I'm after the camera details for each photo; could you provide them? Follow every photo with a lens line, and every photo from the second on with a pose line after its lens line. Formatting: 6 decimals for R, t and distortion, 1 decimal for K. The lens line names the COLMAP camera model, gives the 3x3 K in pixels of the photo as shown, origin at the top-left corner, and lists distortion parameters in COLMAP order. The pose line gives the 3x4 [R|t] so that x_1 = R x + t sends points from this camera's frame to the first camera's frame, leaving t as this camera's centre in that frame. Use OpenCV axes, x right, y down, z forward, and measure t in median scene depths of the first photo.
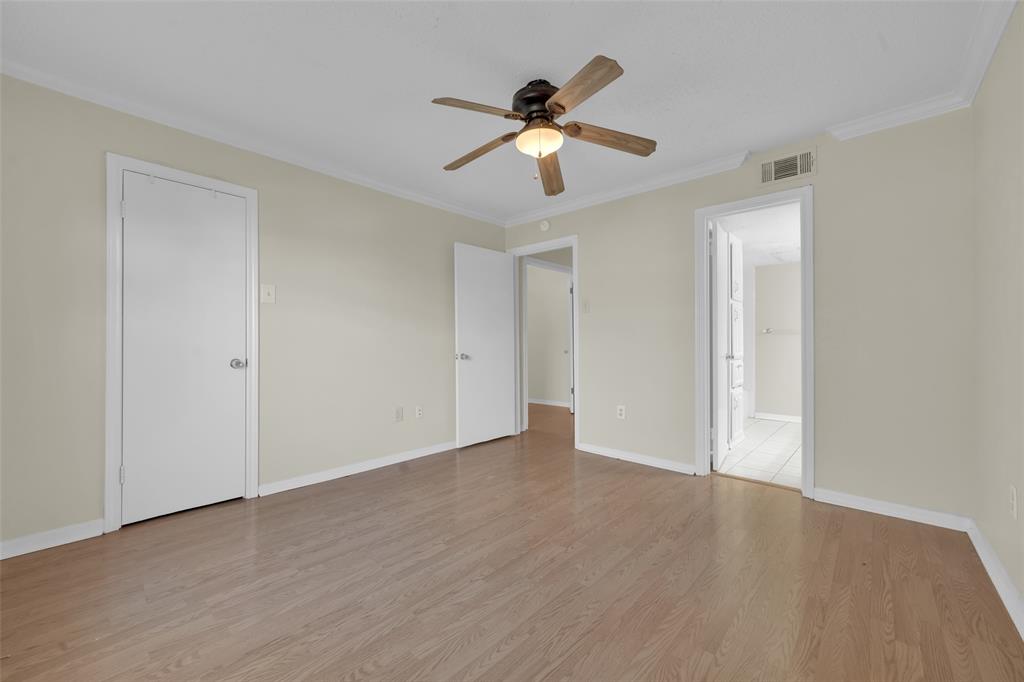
lens RADIAL K [[394.2, 0, 508.2], [0, 394.2, 343.7], [0, 0, 1]] dist [-0.000665, 0.000249]
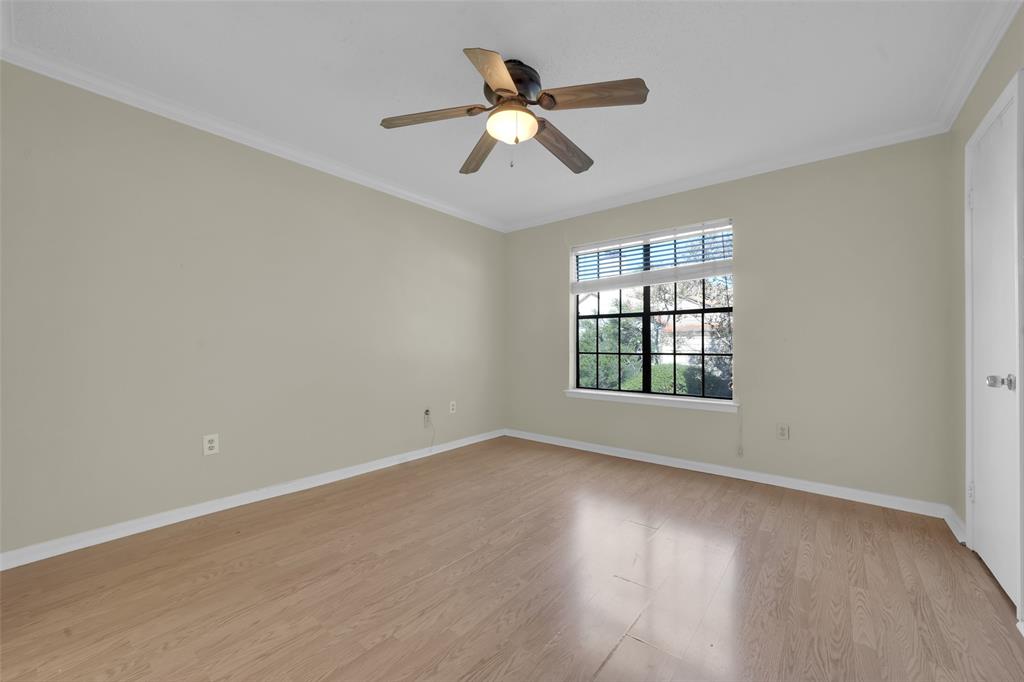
lens RADIAL K [[394.2, 0, 508.2], [0, 394.2, 343.7], [0, 0, 1]] dist [-0.000665, 0.000249]
pose [[-0.997833, -0.006277, -0.065499, 0.162572], [-0.005924, 0.999967, -0.005585, 0.000779], [0.065532, -0.005185, -0.997837, 1.994176]]
